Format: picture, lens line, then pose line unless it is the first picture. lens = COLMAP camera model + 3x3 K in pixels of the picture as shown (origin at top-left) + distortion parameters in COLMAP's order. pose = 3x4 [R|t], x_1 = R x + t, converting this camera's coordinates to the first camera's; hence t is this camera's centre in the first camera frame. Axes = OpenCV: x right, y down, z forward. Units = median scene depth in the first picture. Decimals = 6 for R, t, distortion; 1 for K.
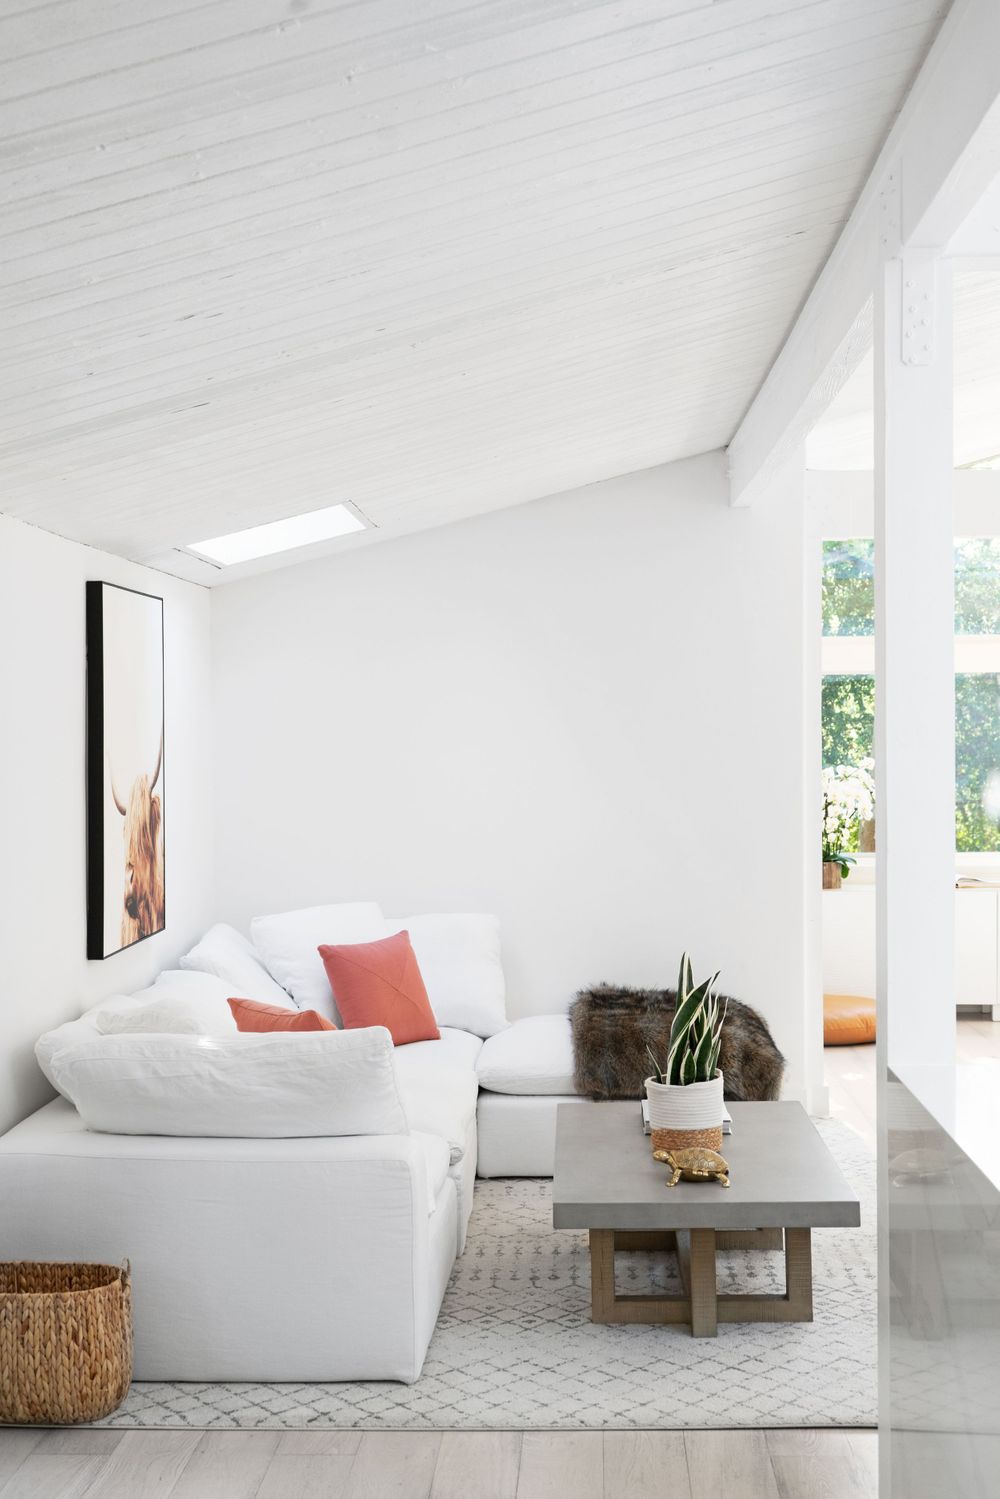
lens RADIAL K [[1958.4, 0, 500.2], [0, 1958.4, 748.4], [0, 0, 1]] dist [0.007201, 0.000000]
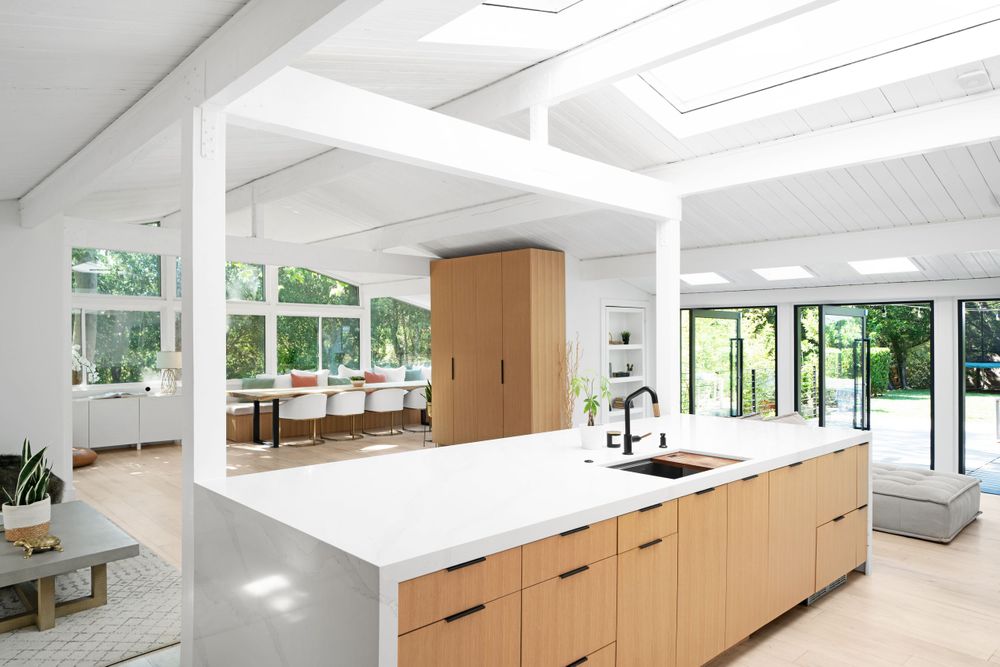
lens RADIAL K [[646.2, 0, 502.5], [0, 646.2, 334.1], [0, 0, 1]] dist [0.021564, 0.002004]
pose [[0.690424, 0.003304, 0.723397, -0.059483], [0.005715, 0.999933, -0.010022, 0.006430], [-0.723382, 0.011054, 0.690360, 0.186656]]
